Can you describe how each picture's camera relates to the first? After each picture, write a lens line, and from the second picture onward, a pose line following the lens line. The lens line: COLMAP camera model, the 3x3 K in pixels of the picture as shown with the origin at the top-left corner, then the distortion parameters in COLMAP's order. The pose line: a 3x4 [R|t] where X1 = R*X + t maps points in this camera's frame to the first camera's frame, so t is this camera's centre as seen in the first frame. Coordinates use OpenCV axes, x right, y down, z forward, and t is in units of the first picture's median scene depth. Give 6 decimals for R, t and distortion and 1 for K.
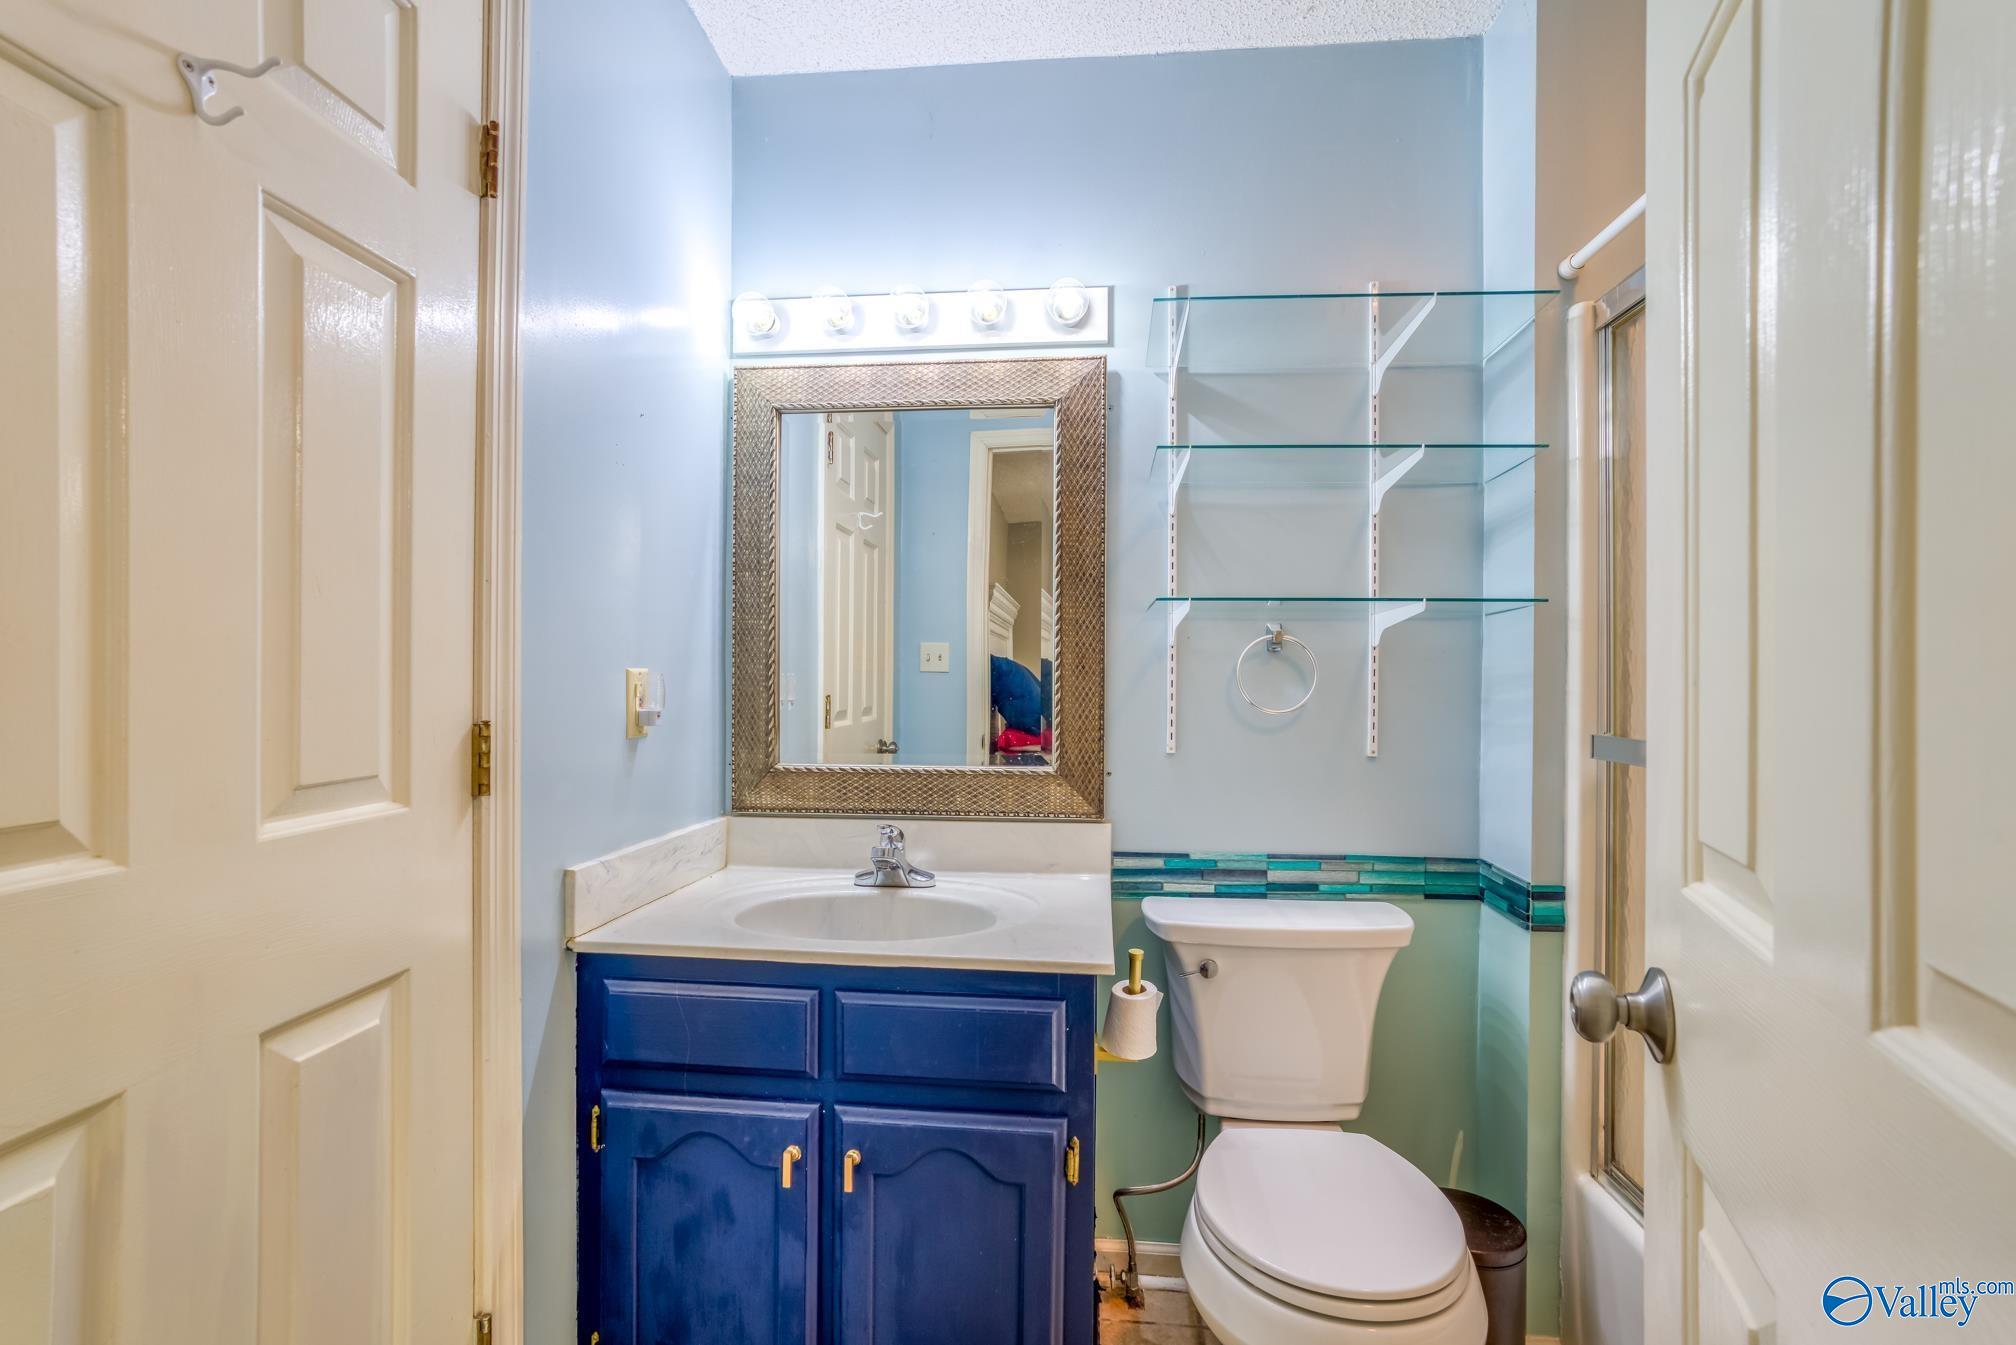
lens RADIAL K [[927.6, 0, 1008.0], [0, 927.6, 672.5], [0, 0, 1]] dist [-0.012781, 0.000228]
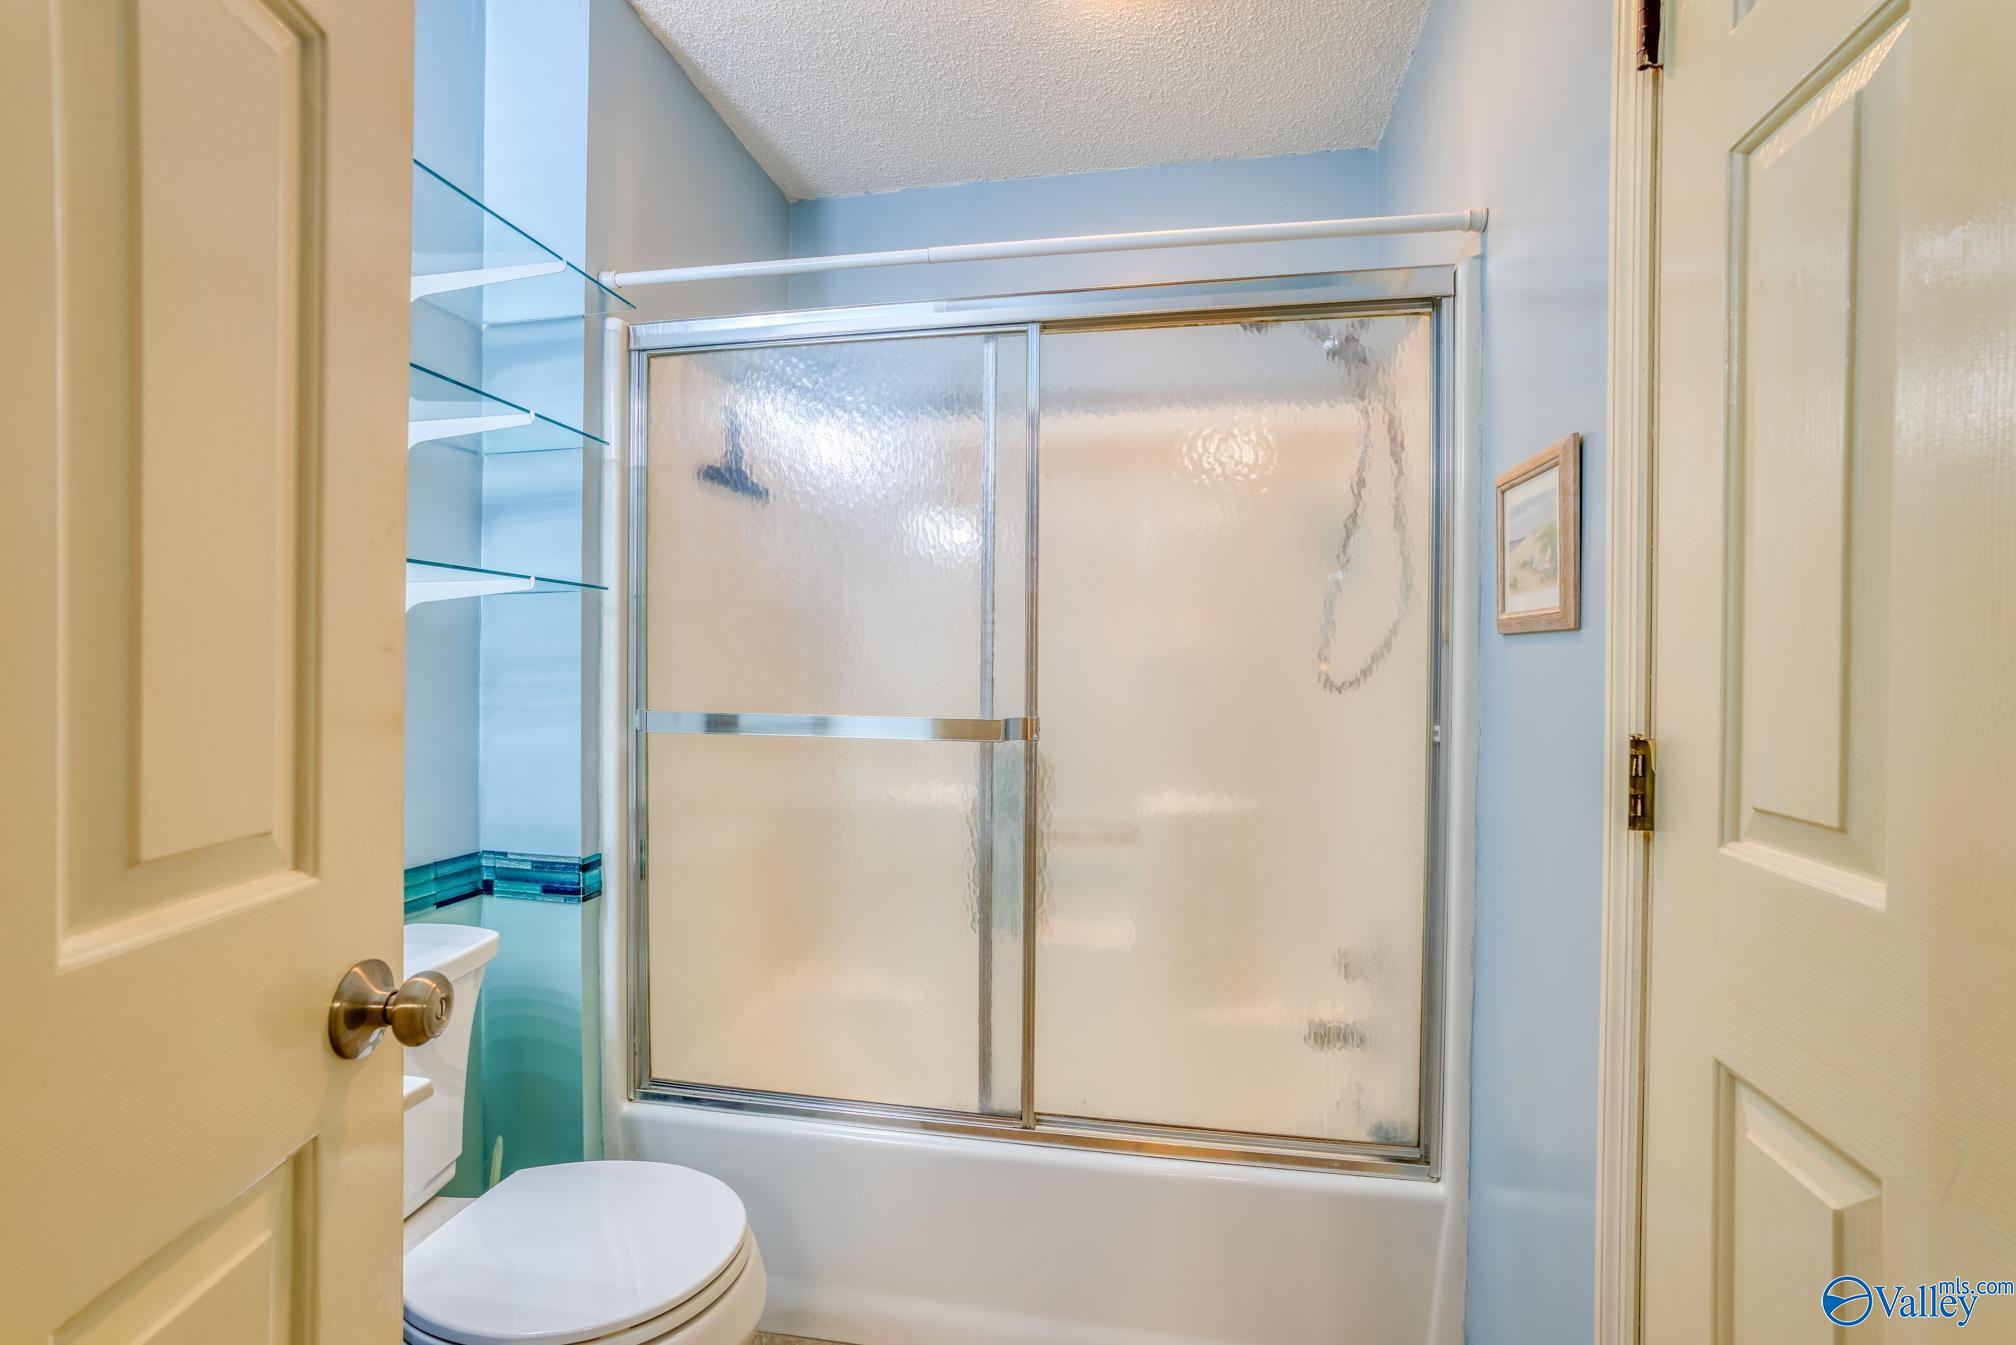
lens RADIAL K [[907.0, 0, 1013.9], [0, 907.0, 677.7], [0, 0, 1]] dist [-0.038181, 0.021264]
pose [[0.082013, -0.015046, 0.996518, -0.401752], [-0.016862, 0.999722, 0.016482, -0.000436], [-0.996489, -0.018155, 0.081737, 0.430001]]
